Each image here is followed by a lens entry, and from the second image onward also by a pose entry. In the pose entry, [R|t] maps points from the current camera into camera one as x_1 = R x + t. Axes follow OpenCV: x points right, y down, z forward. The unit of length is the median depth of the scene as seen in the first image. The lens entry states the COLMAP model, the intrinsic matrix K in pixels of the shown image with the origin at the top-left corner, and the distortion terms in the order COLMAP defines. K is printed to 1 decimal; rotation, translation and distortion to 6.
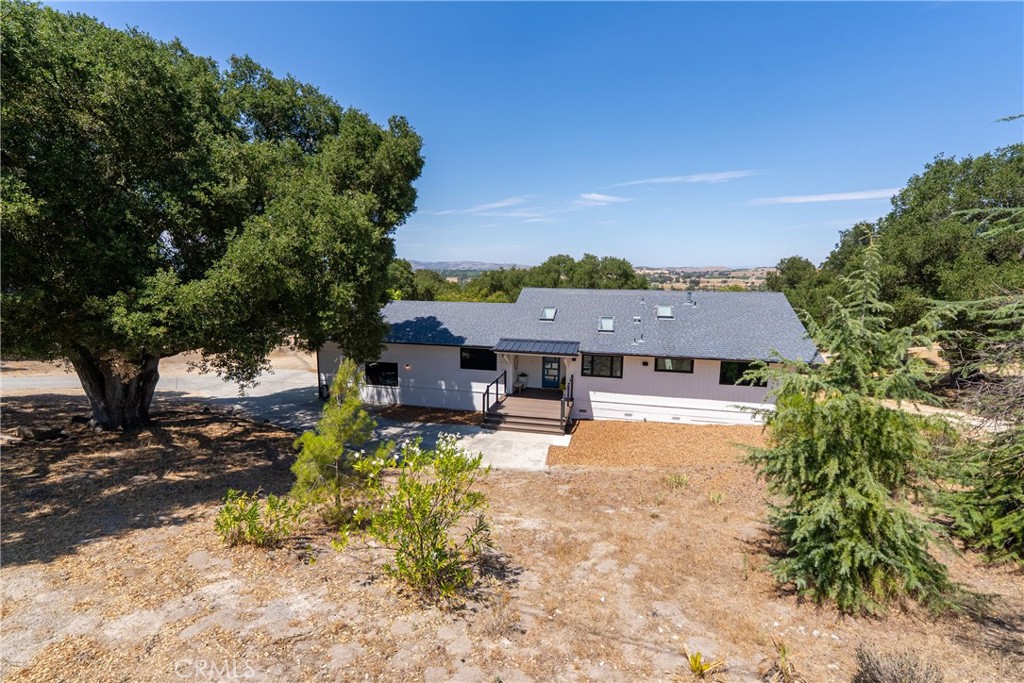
lens RADIAL K [[493.1, 0, 530.6], [0, 493.1, 343.4], [0, 0, 1]] dist [0.001450, 0.000221]
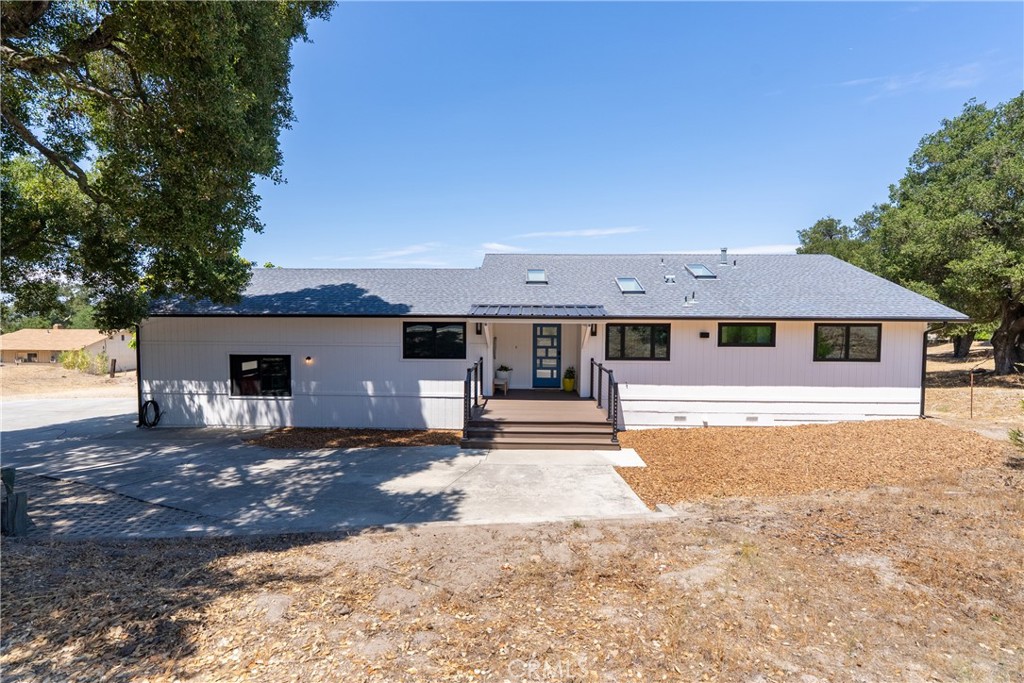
lens RADIAL K [[476.5, 0, 529.0], [0, 476.5, 340.8], [0, 0, 1]] dist [-0.000871, 0.000351]
pose [[0.979296, -0.017214, 0.201702, -0.109897], [0.039079, 0.993712, -0.104928, 0.098583], [-0.198627, 0.110638, 0.973810, 0.413295]]
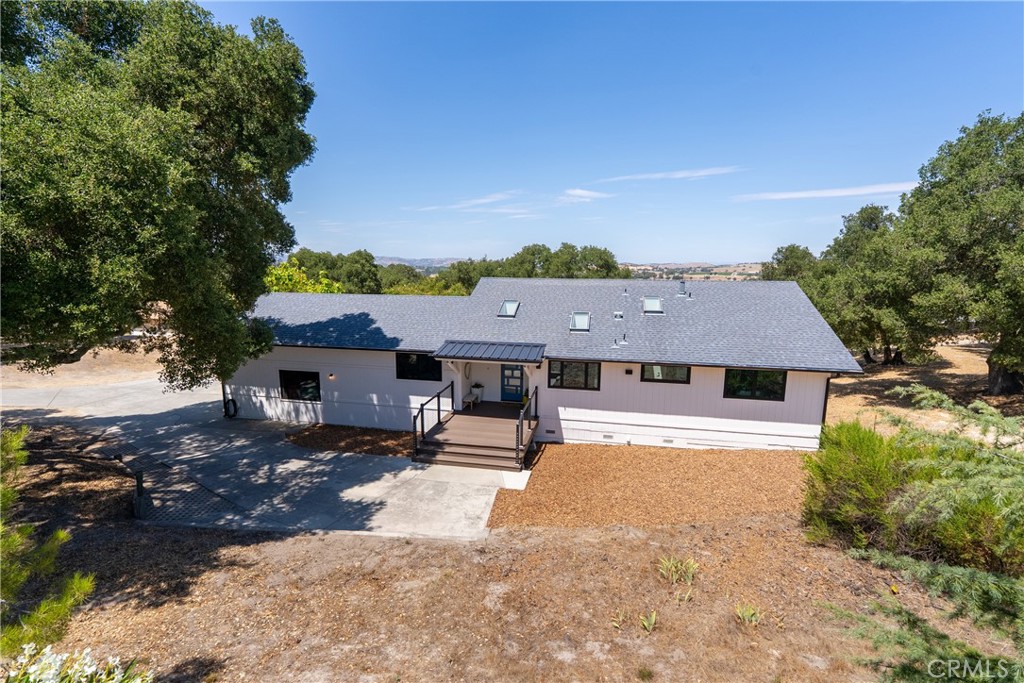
lens RADIAL K [[486.1, 0, 530.7], [0, 486.1, 343.3], [0, 0, 1]] dist [-0.001124, -0.000220]
pose [[0.999602, -0.006944, 0.027348, 0.053005], [0.006729, 0.999946, 0.007970, -0.010503], [-0.027402, -0.007783, 0.999594, 0.221698]]
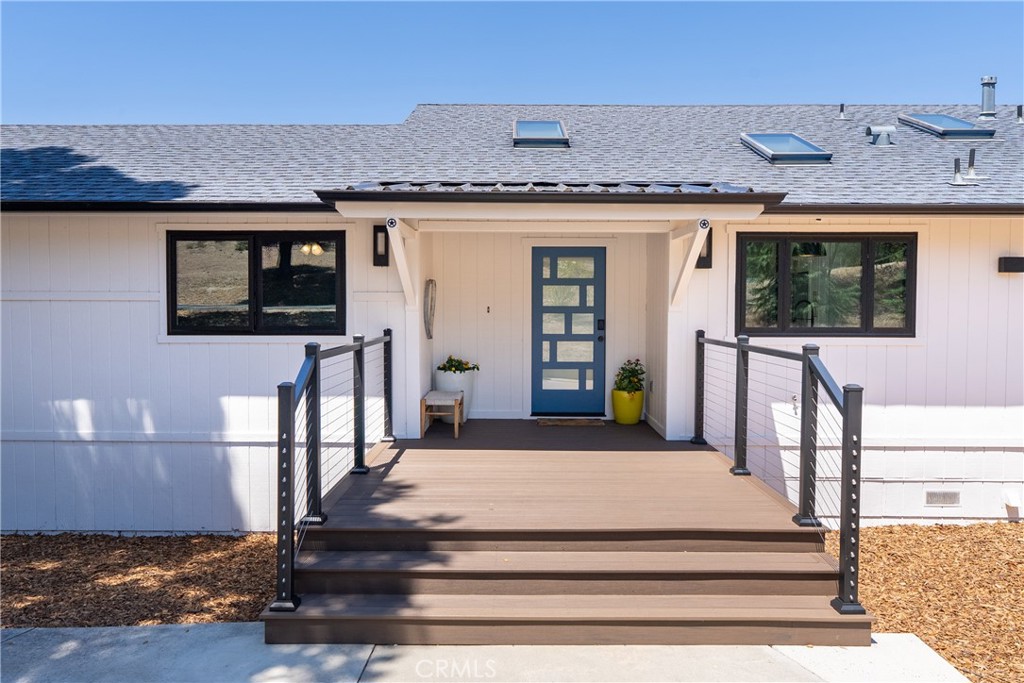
lens RADIAL K [[750.7, 0, 512.0], [0, 750.7, 341.5], [0, 0, 1]] dist [0.004556, 0.001650]
pose [[0.977075, -0.019970, 0.211957, -0.067677], [0.045968, 0.991896, -0.118448, 0.101046], [-0.207874, 0.125476, 0.970074, 0.665710]]
